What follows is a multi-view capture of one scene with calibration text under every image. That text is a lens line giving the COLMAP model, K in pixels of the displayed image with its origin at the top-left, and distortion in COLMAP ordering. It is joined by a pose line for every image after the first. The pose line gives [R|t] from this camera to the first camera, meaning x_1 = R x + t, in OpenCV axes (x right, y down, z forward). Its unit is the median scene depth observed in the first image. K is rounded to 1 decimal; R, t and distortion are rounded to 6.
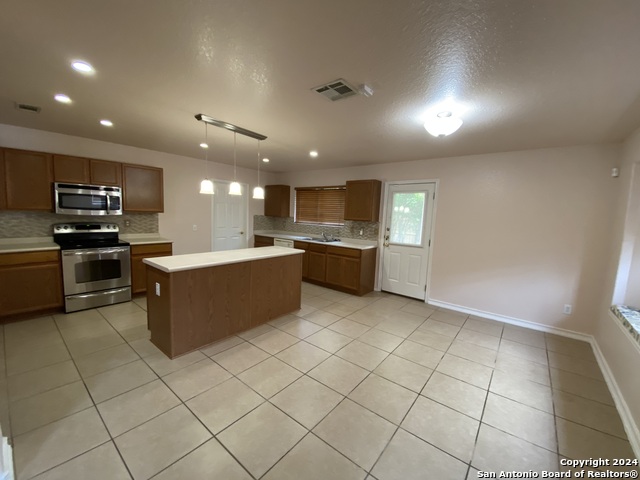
lens RADIAL K [[259.6, 0, 317.5], [0, 259.6, 240.7], [0, 0, 1]] dist [0.009986, -0.014282]
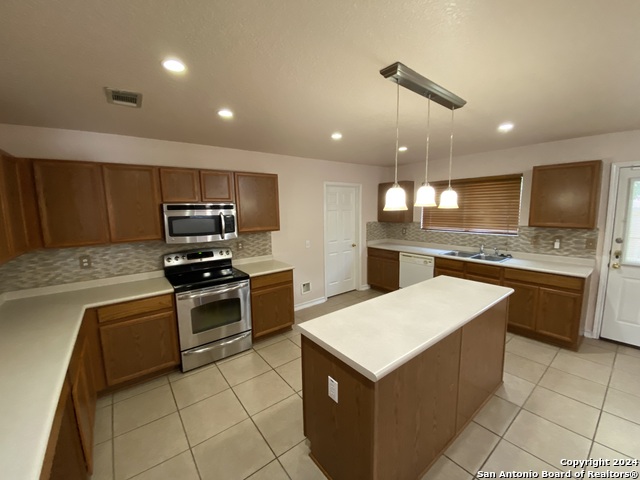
lens RADIAL K [[259.6, 0, 317.8], [0, 259.6, 240.9], [0, 0, 1]] dist [0.009986, -0.014282]
pose [[0.970836, -0.030095, -0.237849, -0.352543], [0.034789, 0.999274, 0.015561, -0.100520], [0.237208, -0.023382, 0.971177, 0.319869]]
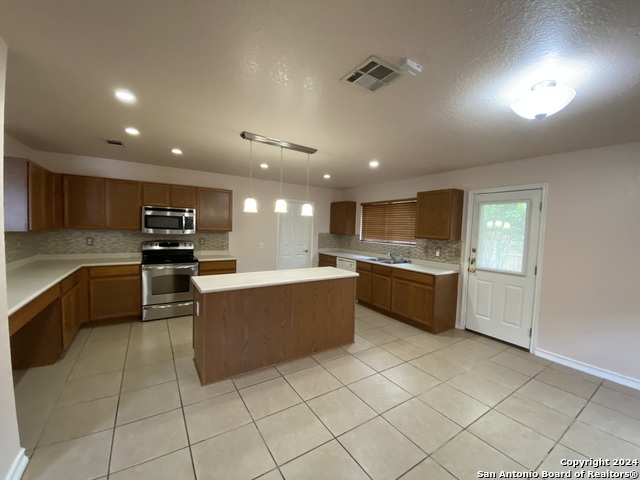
lens RADIAL K [[259.6, 0, 318.1], [0, 259.6, 240.4], [0, 0, 1]] dist [0.009986, -0.014282]
pose [[0.950146, 0.004517, -0.311772, 0.089772], [-0.025762, 0.997614, -0.064059, -0.015013], [0.310739, 0.068897, 0.947995, 0.132357]]
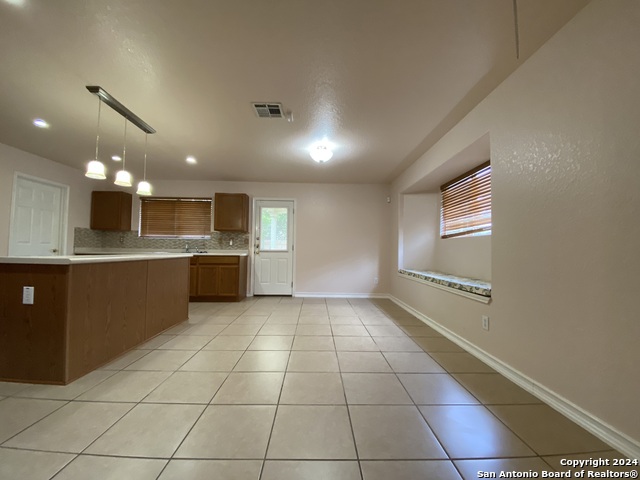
lens RADIAL K [[259.6, 0, 321.0], [0, 259.6, 241.6], [0, 0, 1]] dist [0.009986, -0.014282]
pose [[0.766030, -0.008647, 0.642746, -0.314267], [0.085287, 0.992436, -0.088295, 0.119328], [-0.637121, 0.122454, 0.760974, -0.046153]]
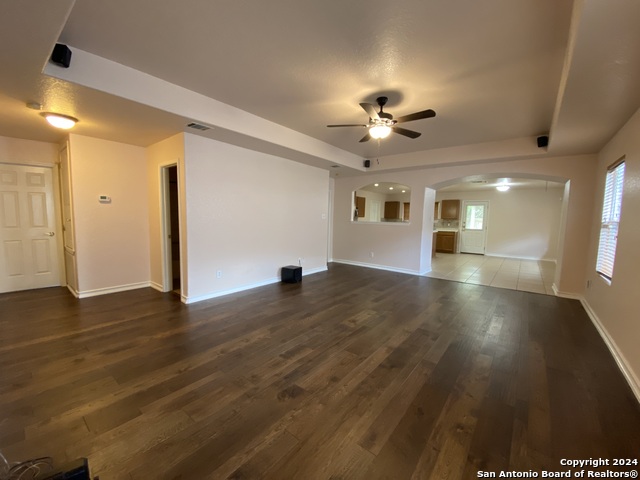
lens RADIAL K [[259.6, 0, 310.8], [0, 259.6, 242.1], [0, 0, 1]] dist [0.009986, -0.014282]
pose [[0.998961, -0.019973, -0.040972, -1.167941], [0.019527, 0.999746, -0.011267, 0.147876], [0.041187, 0.010455, 0.999097, -1.534589]]
